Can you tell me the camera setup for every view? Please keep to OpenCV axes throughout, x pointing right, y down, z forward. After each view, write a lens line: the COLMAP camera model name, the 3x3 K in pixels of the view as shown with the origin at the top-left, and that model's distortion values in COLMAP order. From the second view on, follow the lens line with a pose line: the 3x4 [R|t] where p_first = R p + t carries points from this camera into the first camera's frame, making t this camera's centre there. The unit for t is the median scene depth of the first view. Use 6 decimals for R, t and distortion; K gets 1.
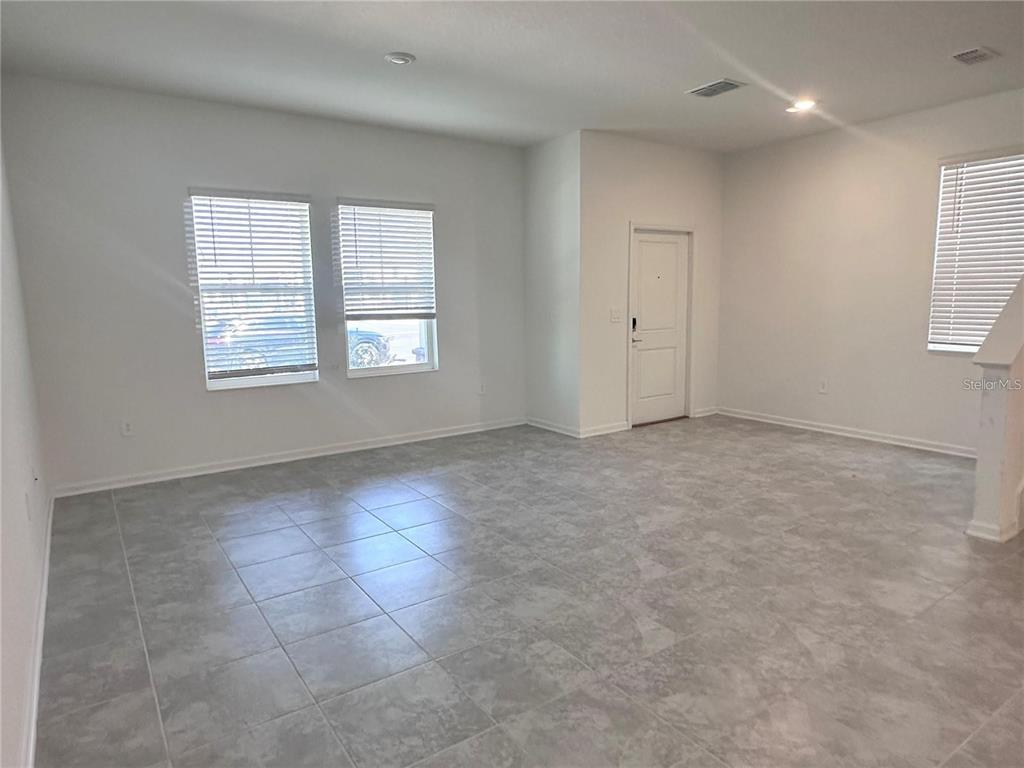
lens RADIAL K [[639.9, 0, 509.3], [0, 639.9, 384.5], [0, 0, 1]] dist [0.003477, 0.002201]
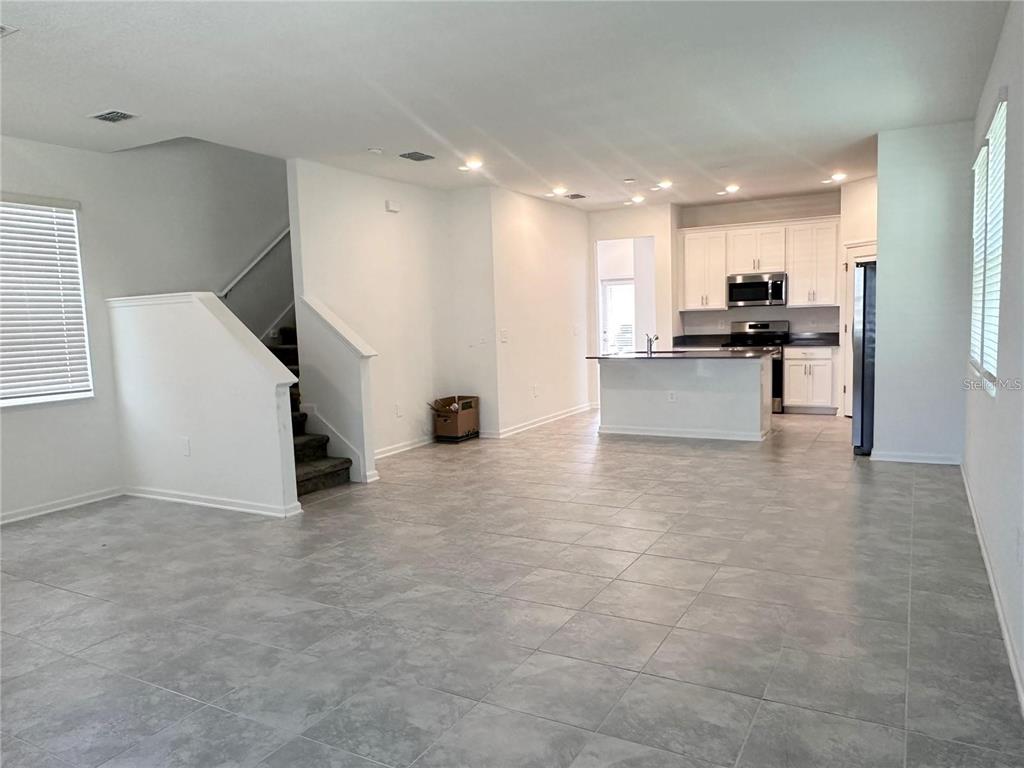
lens RADIAL K [[728.6, 0, 510.0], [0, 728.6, 386.6], [0, 0, 1]] dist [0.002749, -0.003249]
pose [[-0.453242, -0.051100, 0.889922, -0.720244], [0.164781, 0.976346, 0.139986, -0.142814], [-0.876025, 0.210090, -0.434100, 1.109010]]
